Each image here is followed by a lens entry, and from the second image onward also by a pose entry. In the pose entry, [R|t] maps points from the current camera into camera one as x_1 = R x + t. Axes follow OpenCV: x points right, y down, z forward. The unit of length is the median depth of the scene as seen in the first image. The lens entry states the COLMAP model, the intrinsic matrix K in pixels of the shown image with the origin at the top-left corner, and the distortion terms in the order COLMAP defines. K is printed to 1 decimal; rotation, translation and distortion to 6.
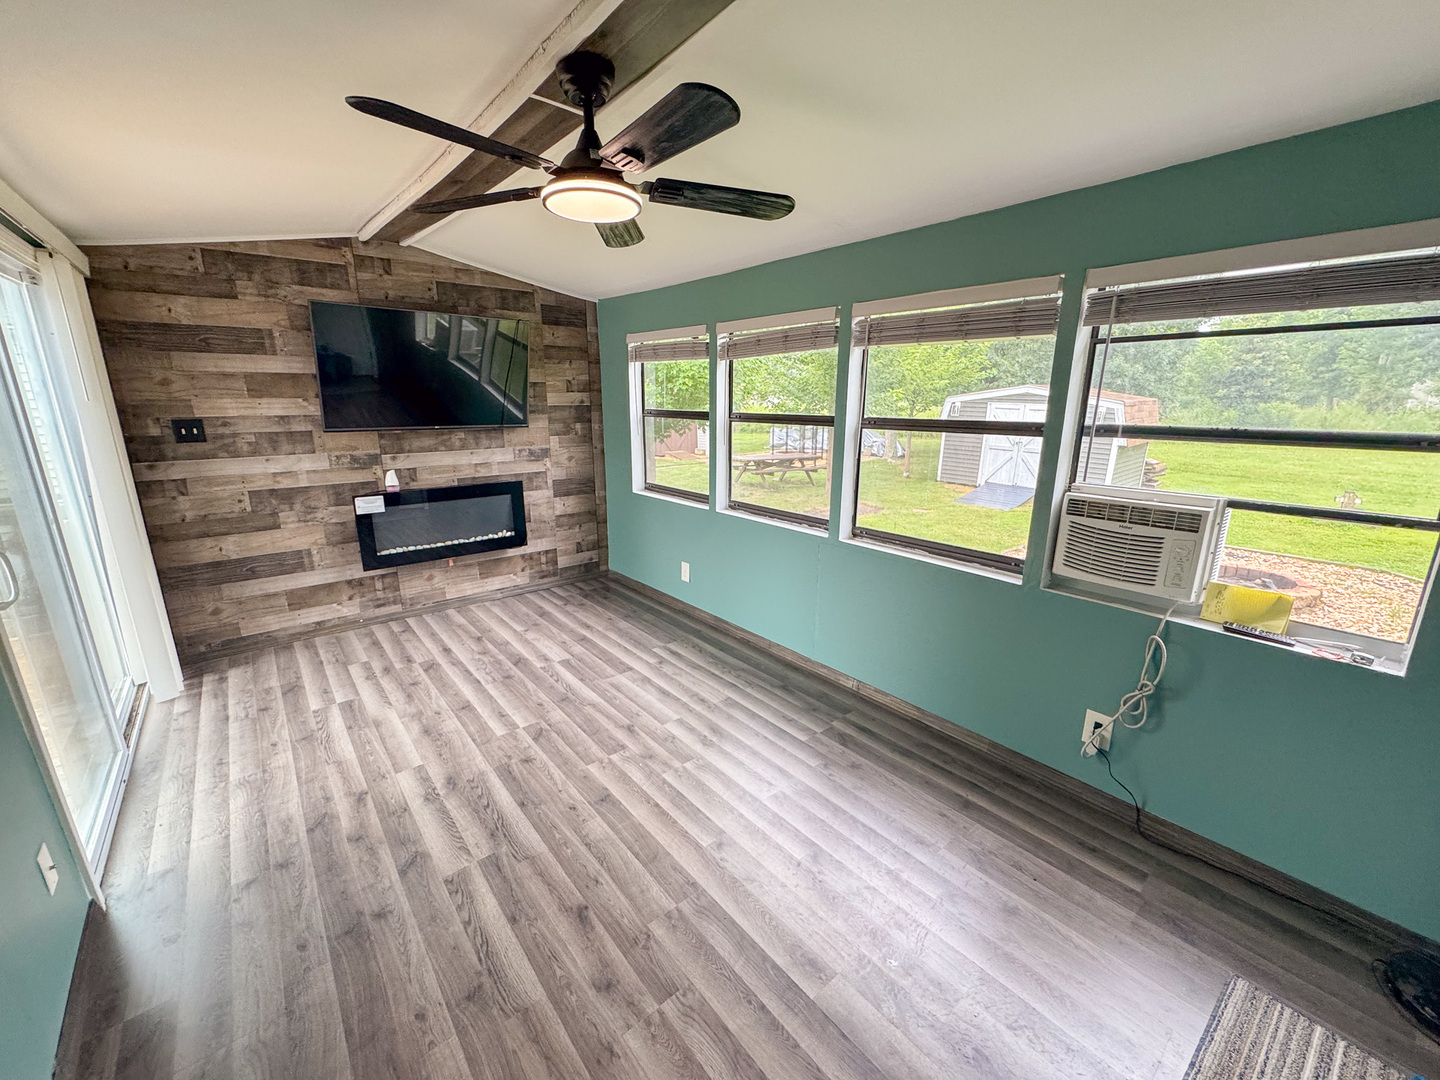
lens RADIAL K [[576.7, 0, 720.0], [0, 576.7, 540.0], [0, 0, 1]] dist [-0.009492, 0.005240]
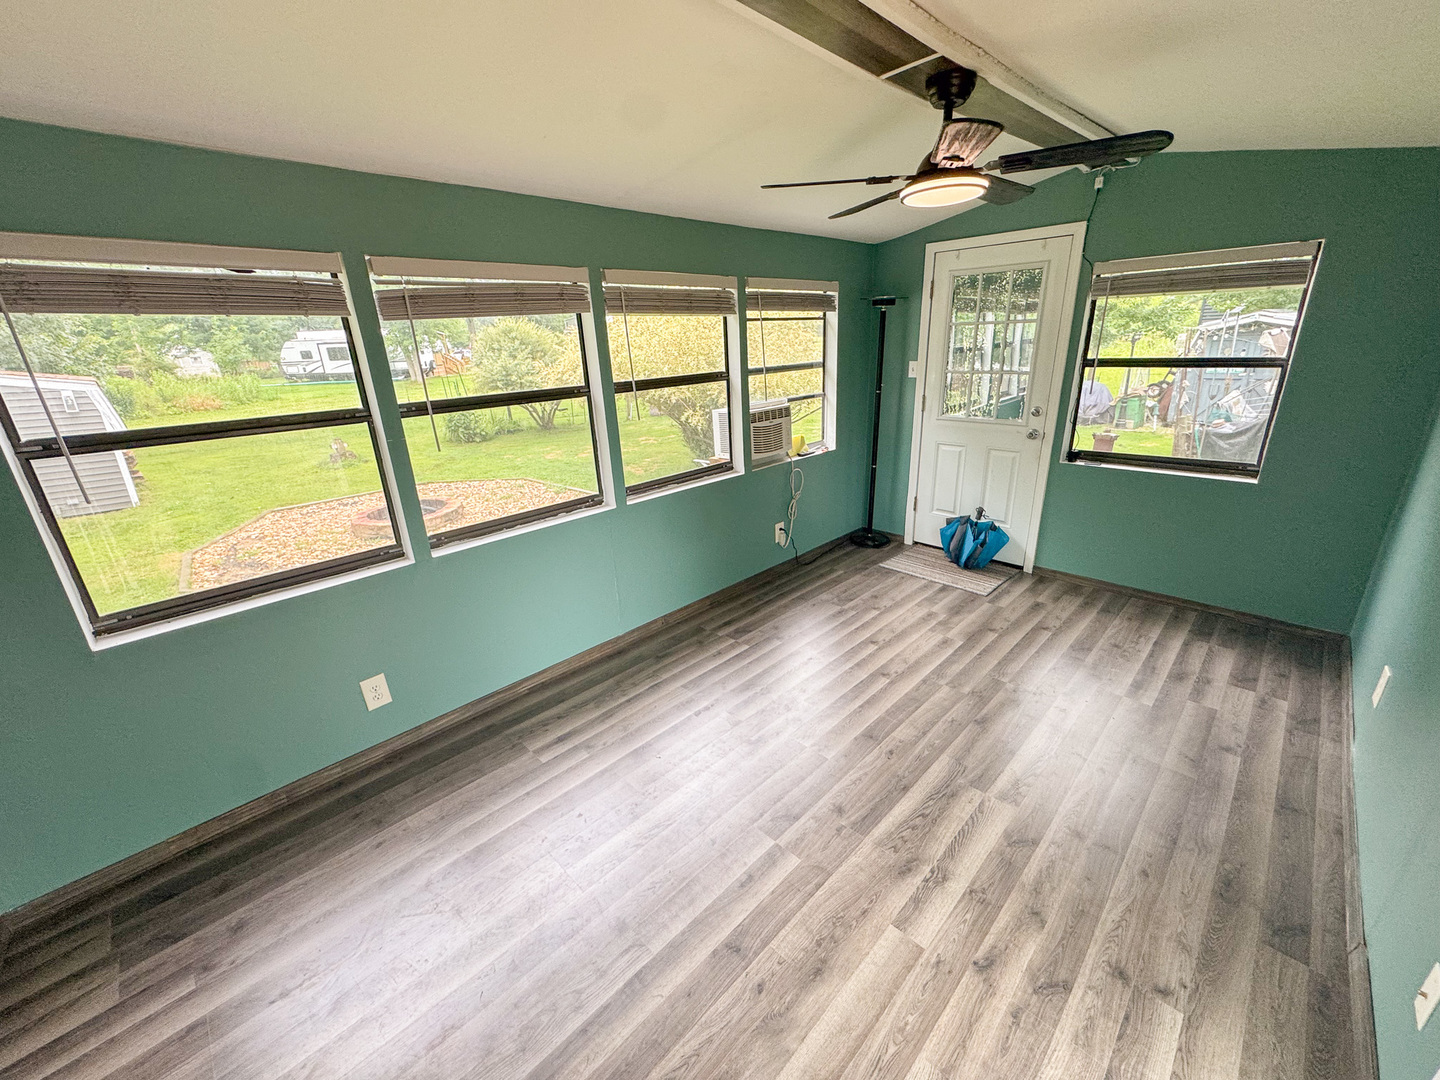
lens RADIAL K [[576.7, 0, 720.0], [0, 576.7, 540.0], [0, 0, 1]] dist [-0.009492, 0.005240]
pose [[-0.089023, -0.325779, 0.941246, -1.029225], [0.283405, 0.897652, 0.337494, -0.314097], [-0.954860, 0.296798, 0.012416, 1.094065]]
